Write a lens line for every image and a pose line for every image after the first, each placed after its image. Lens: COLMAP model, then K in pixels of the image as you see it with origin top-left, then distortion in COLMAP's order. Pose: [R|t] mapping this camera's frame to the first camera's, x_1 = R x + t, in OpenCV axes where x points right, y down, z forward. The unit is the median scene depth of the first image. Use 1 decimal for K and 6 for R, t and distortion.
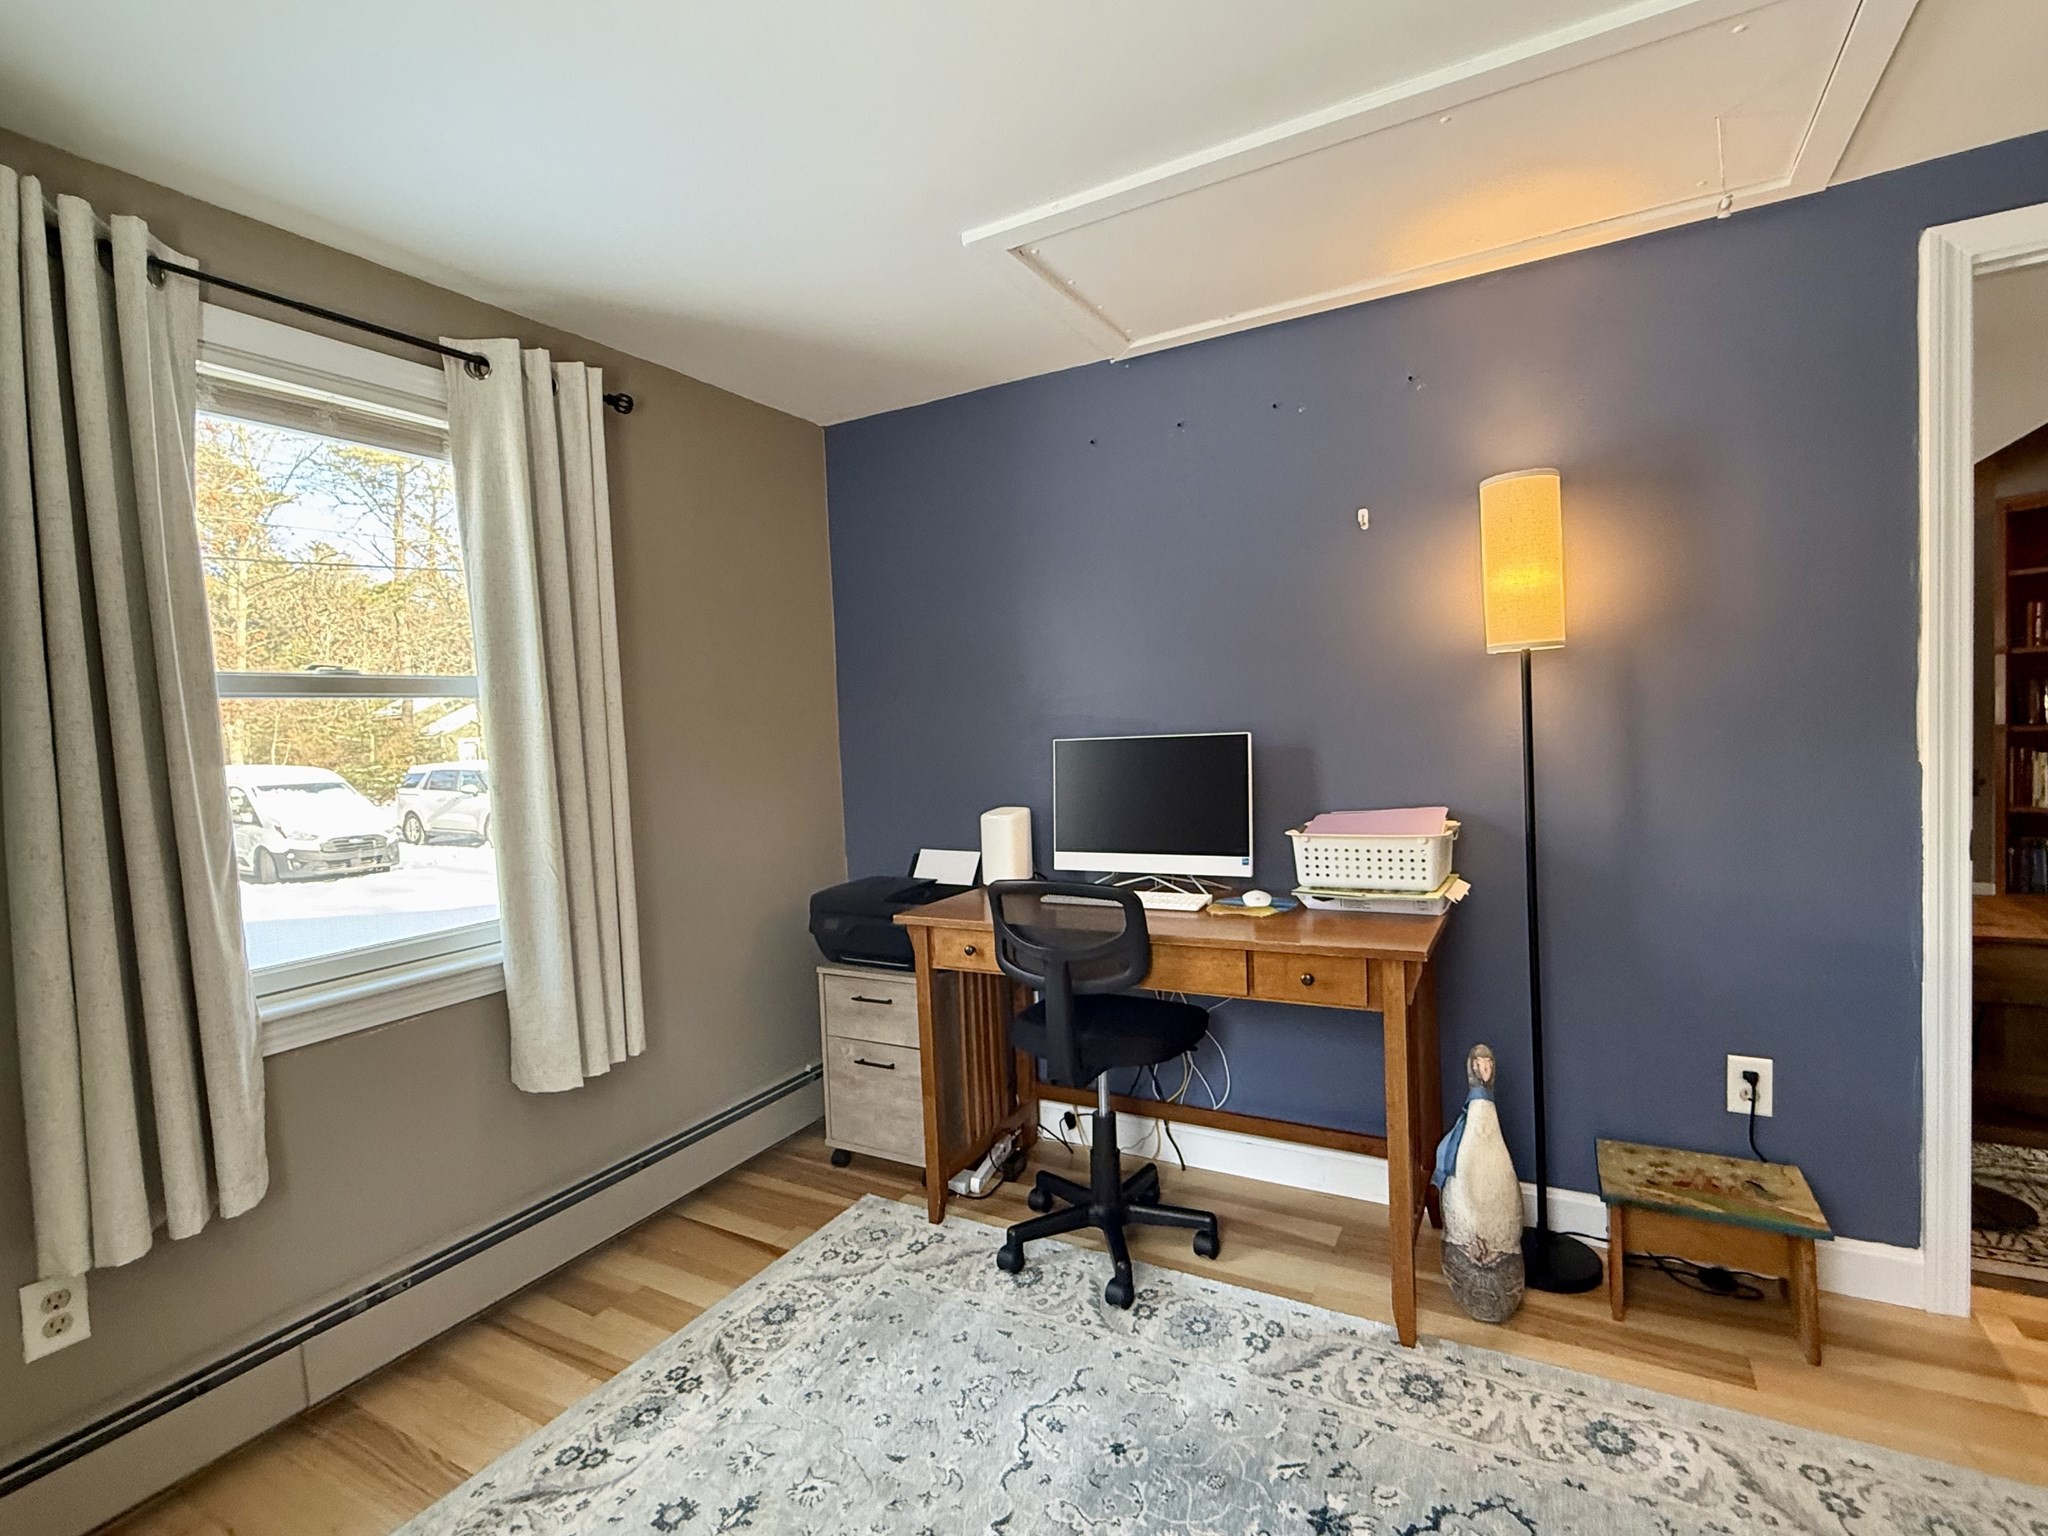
lens RADIAL K [[973.6, 0, 1020.2], [0, 973.6, 770.9], [0, 0, 1]] dist [-0.000975, -0.001533]
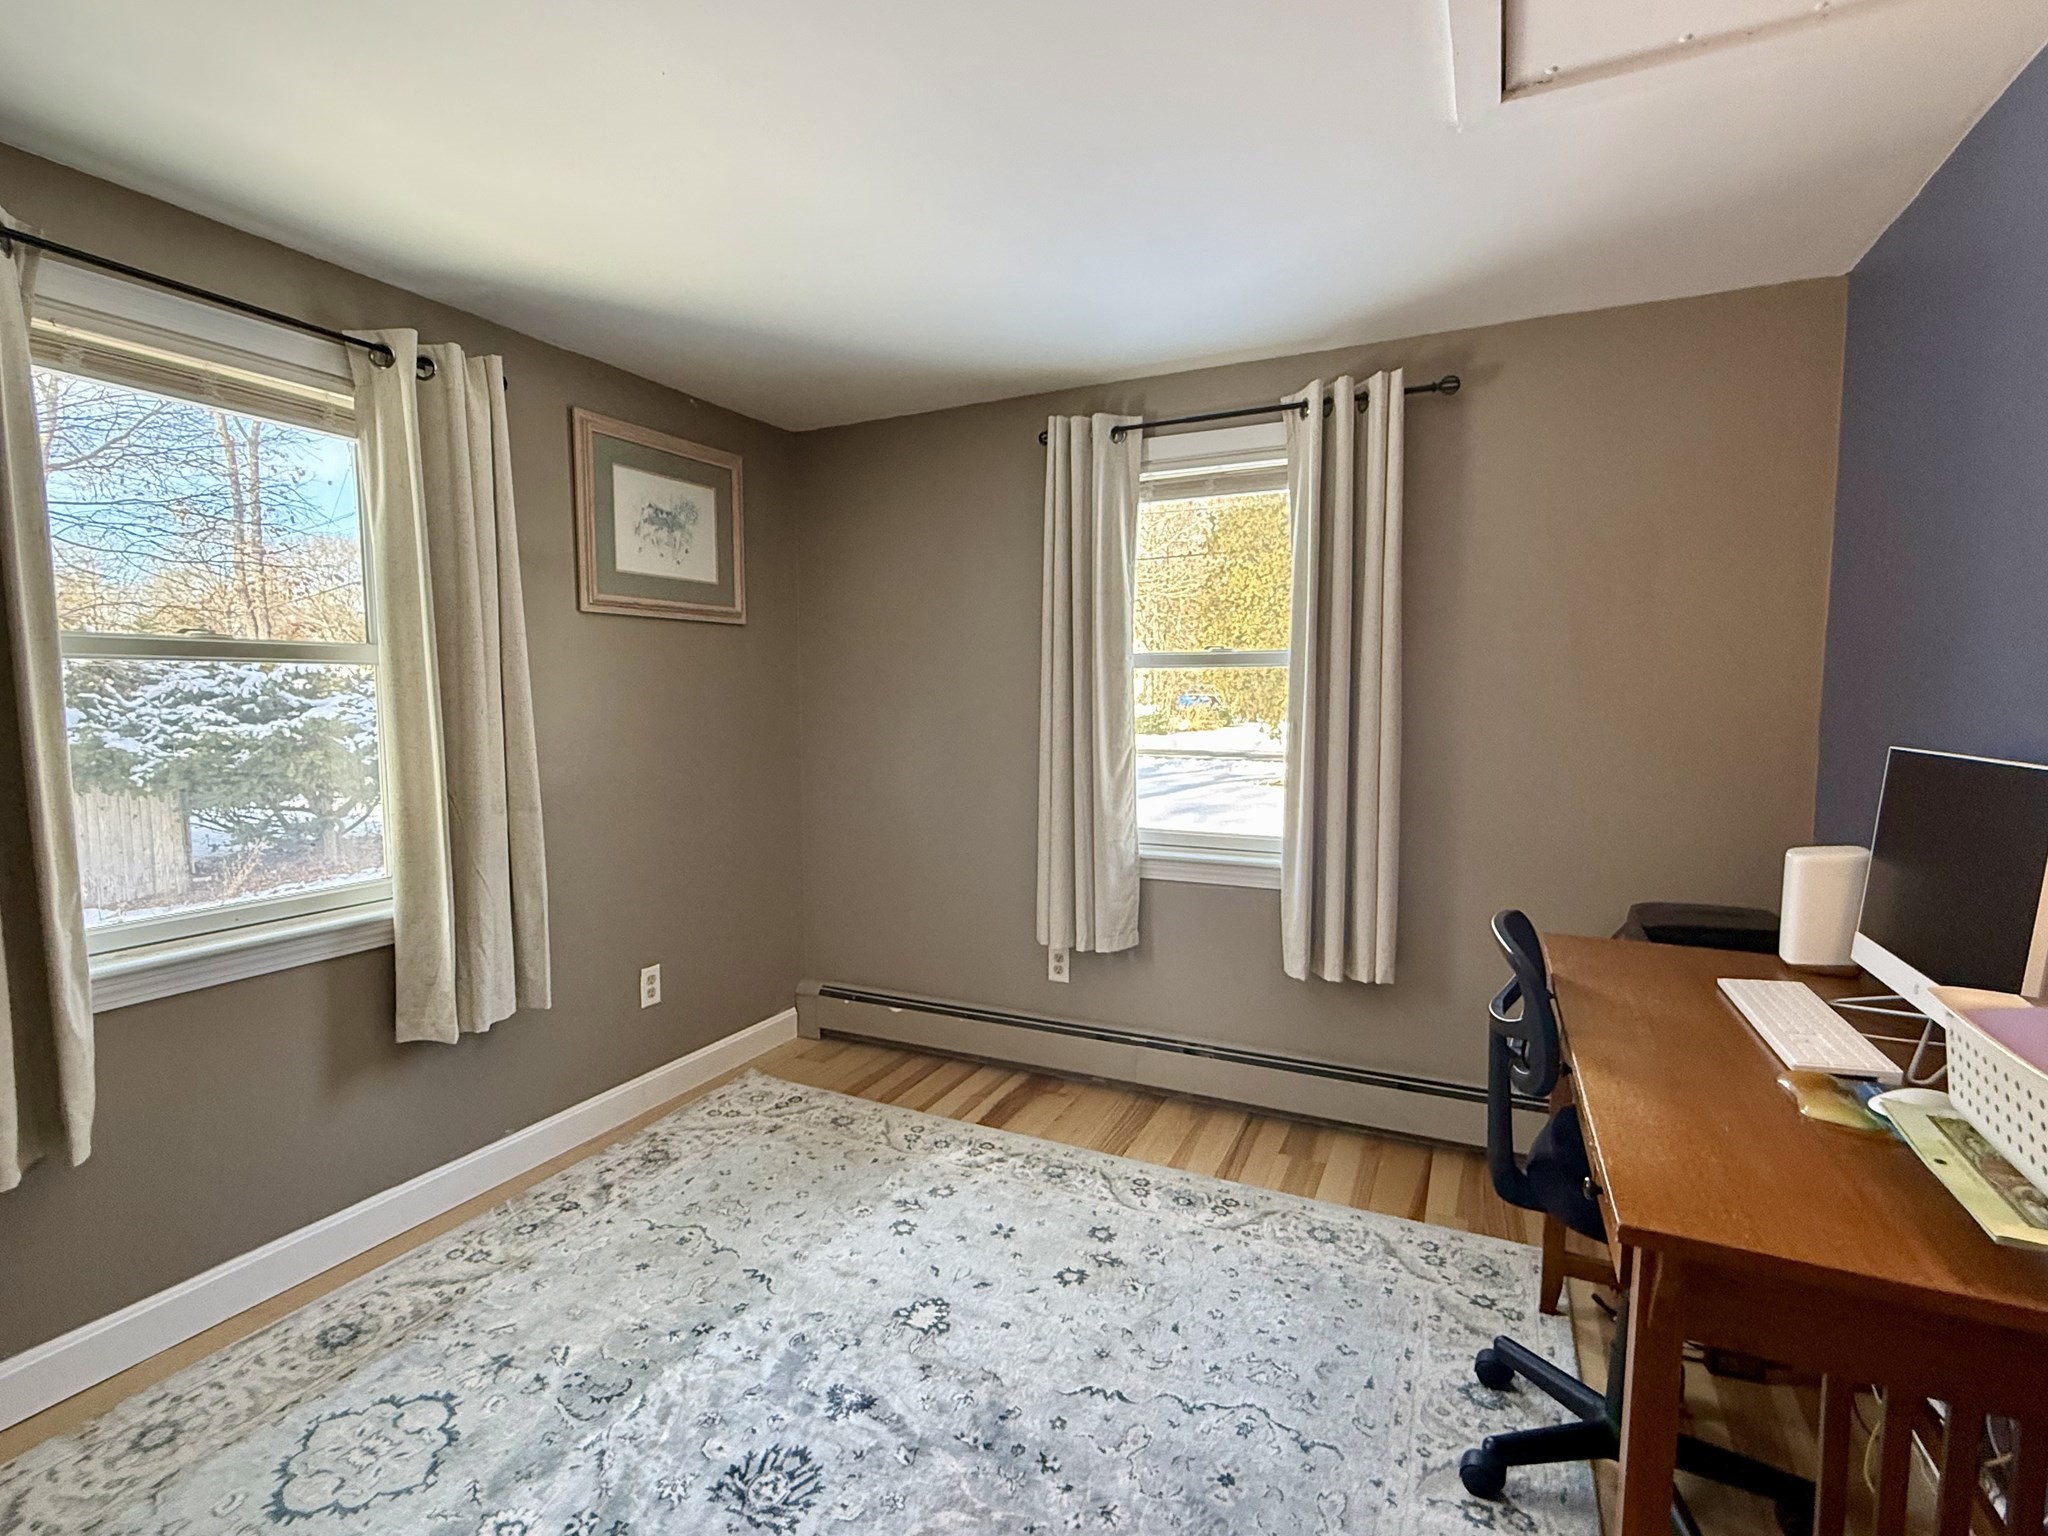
lens RADIAL K [[973.6, 0, 1015.1], [0, 973.6, 762.7], [0, 0, 1]] dist [-0.000975, -0.001533]
pose [[0.052566, 0.123849, -0.990908, 0.848467], [-0.045281, 0.991555, 0.121528, -0.101951], [0.997590, 0.038481, 0.057730, 0.628256]]
